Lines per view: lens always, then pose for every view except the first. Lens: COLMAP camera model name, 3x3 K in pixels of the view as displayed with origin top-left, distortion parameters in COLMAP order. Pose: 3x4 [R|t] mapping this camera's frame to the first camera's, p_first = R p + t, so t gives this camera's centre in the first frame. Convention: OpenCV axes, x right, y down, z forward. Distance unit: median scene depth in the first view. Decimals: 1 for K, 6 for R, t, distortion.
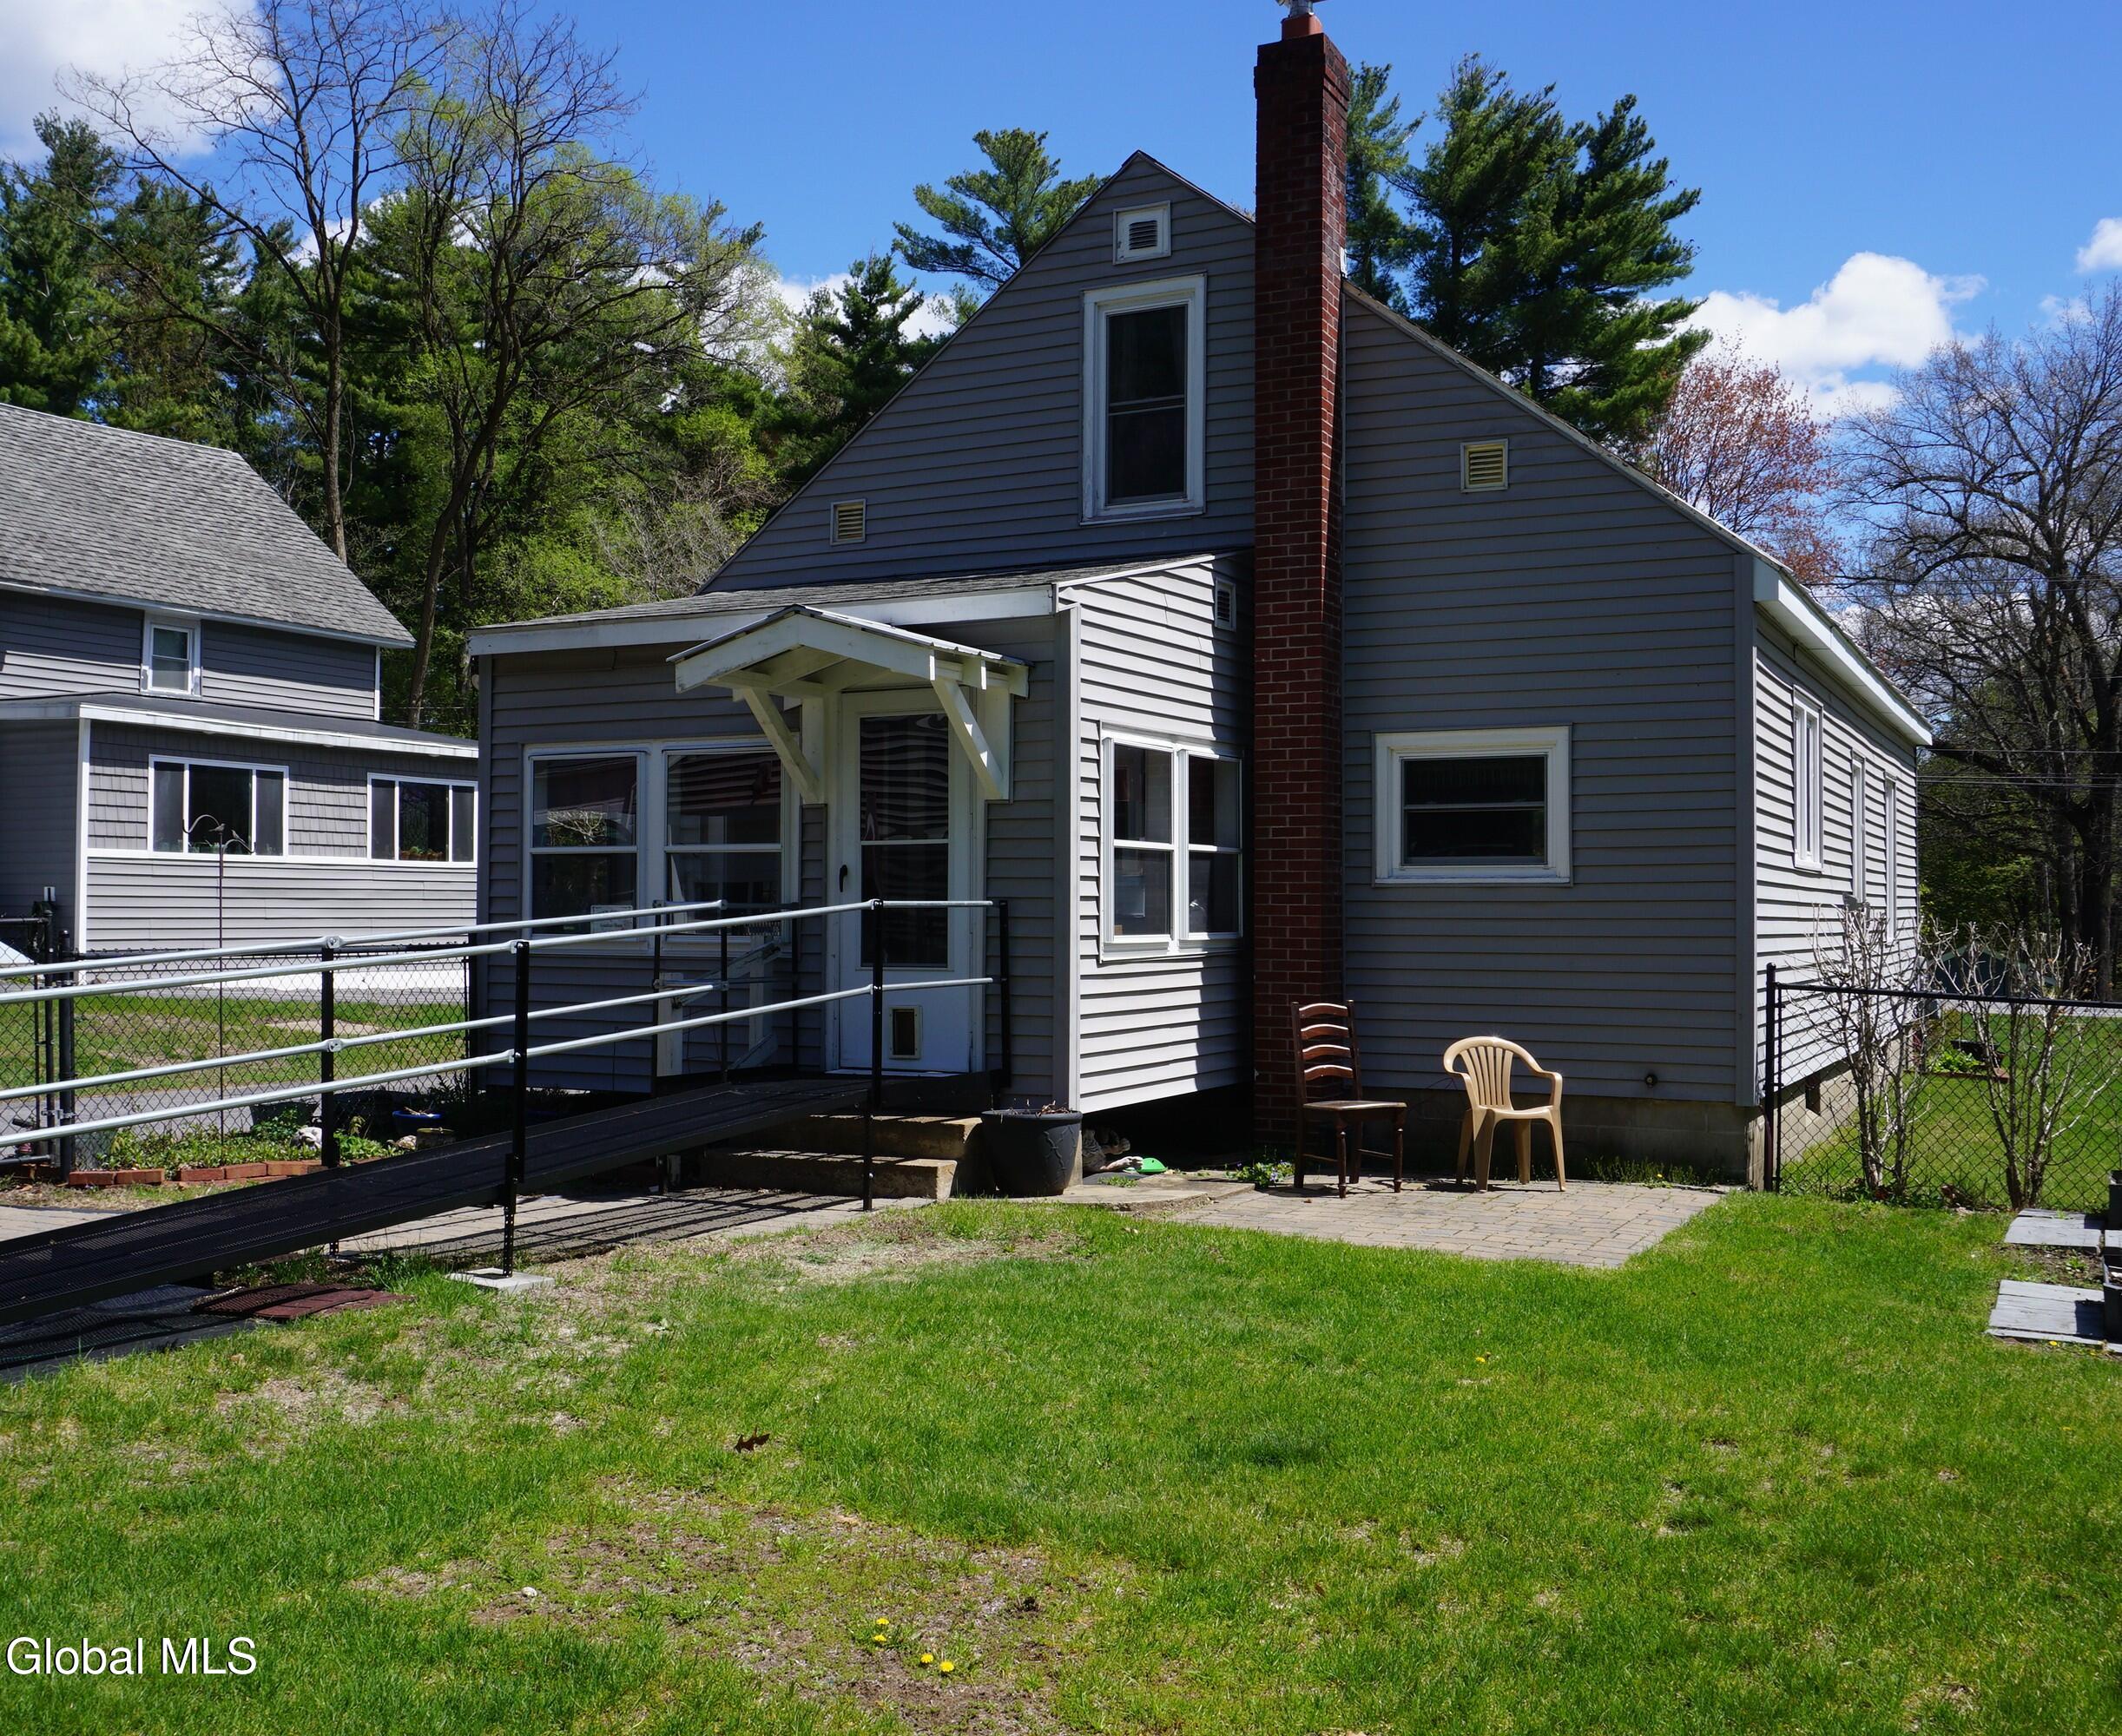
lens RADIAL K [[2056.0, 0, 1061.0], [0, 2056.0, 868.0], [0, 0, 1]] dist [0.012948, 0.027681]
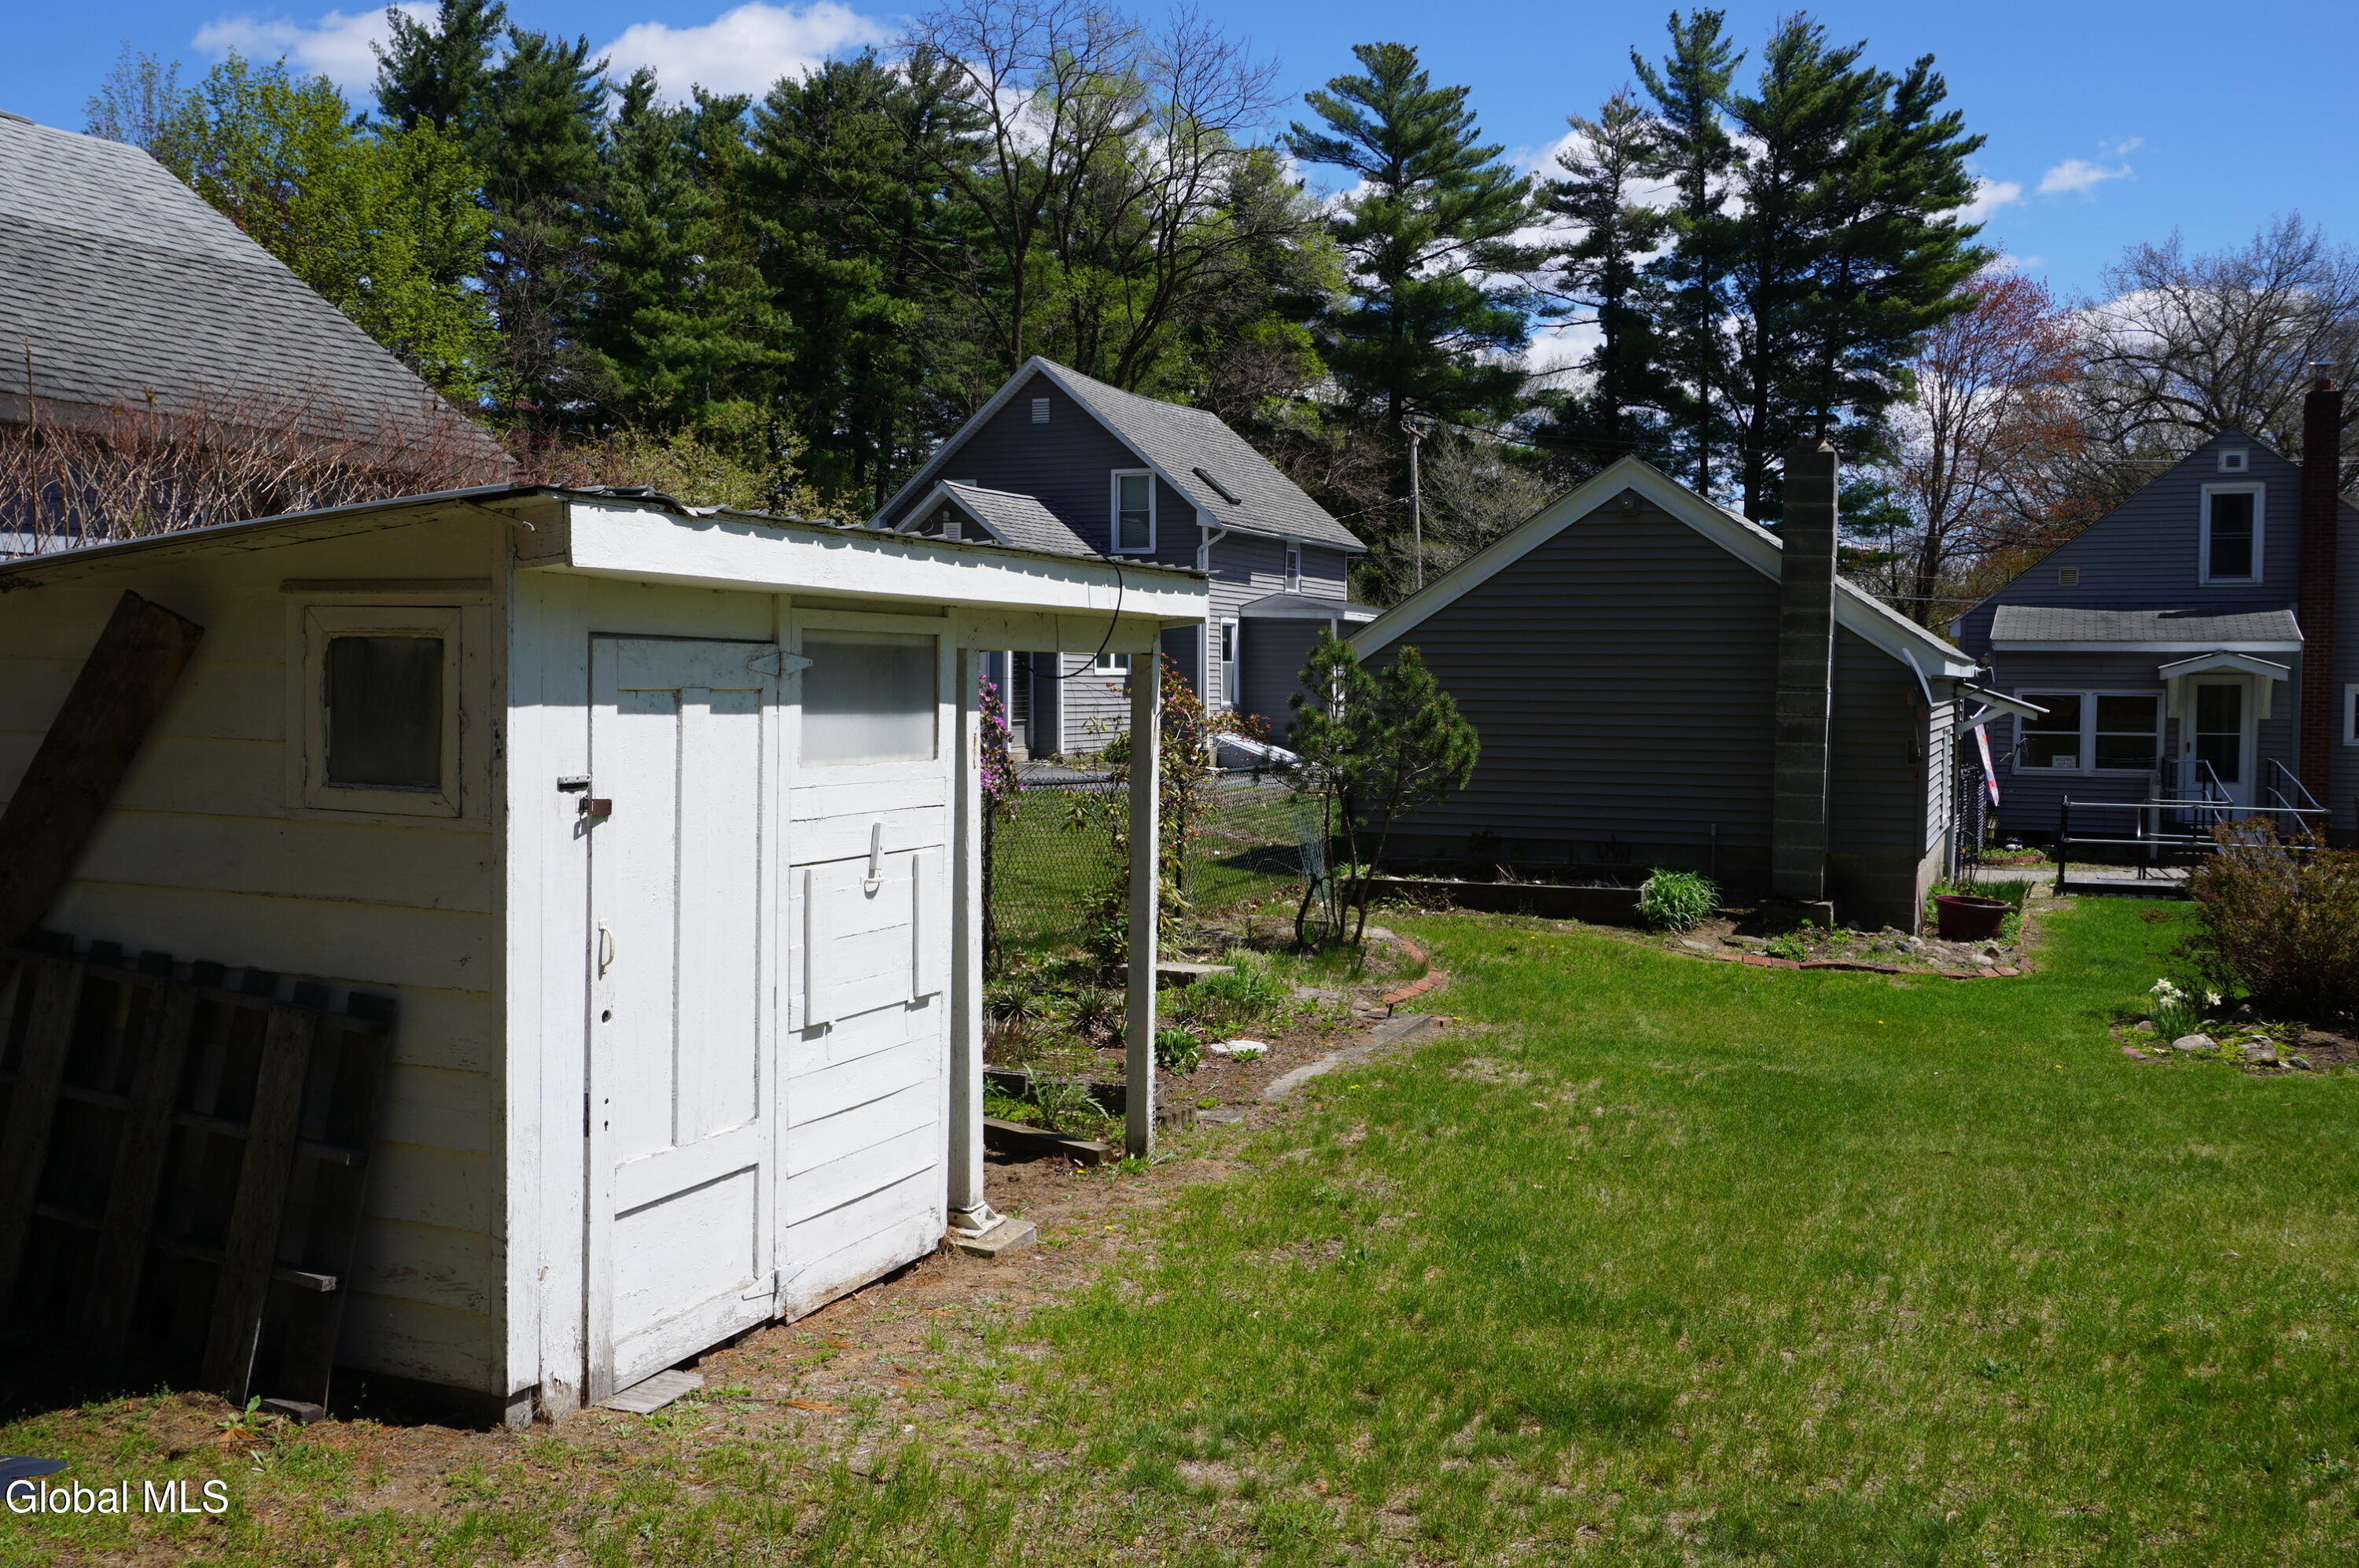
lens RADIAL K [[2054.1, 0, 1179.5], [0, 2054.1, 784.0], [0, 0, 1]] dist [0.008464, -0.003748]
pose [[0.998023, 0.004626, 0.062671, -0.254030], [-0.009330, 0.997141, 0.074982, -0.021817], [-0.062145, -0.075418, 0.995214, -0.247074]]
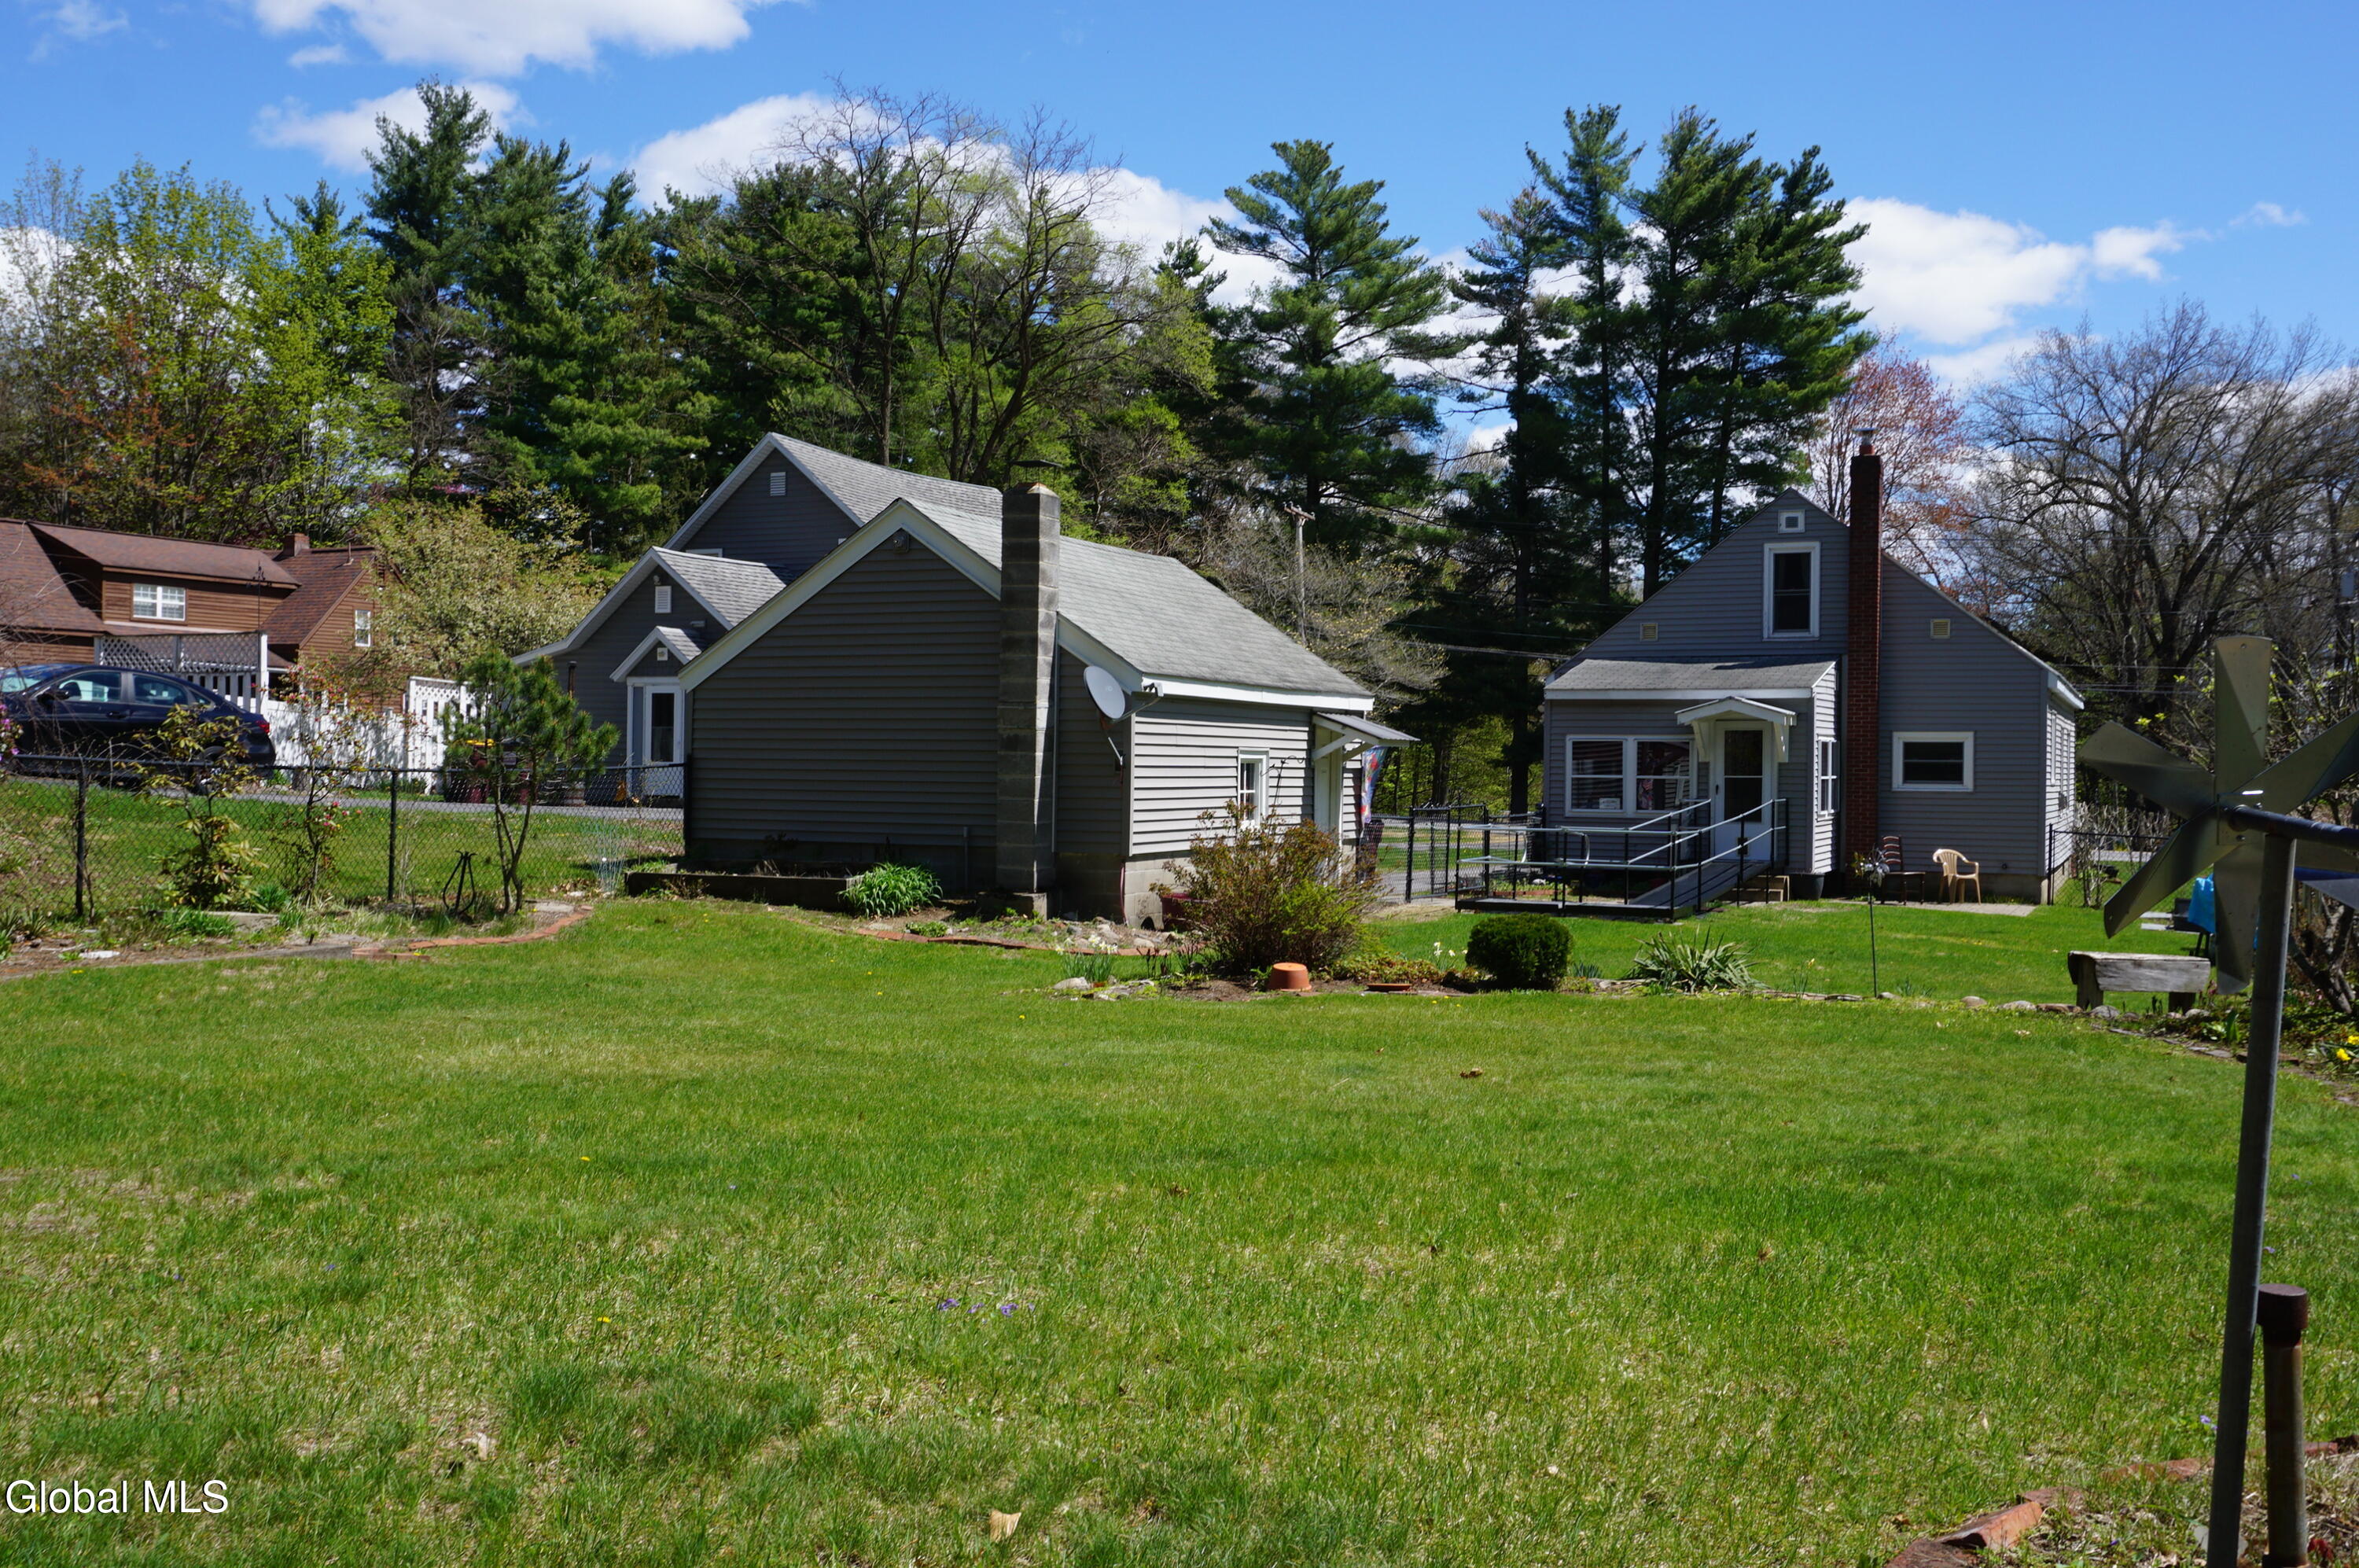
lens RADIAL K [[2059.8, 0, 1179.5], [0, 2059.8, 784.0], [0, 0, 1]] dist [0.007042, 0.010239]
pose [[0.999645, 0.009464, 0.024926, -0.147336], [-0.010231, 0.999472, 0.030849, -0.013187], [-0.024620, -0.031093, 0.999213, -0.283344]]
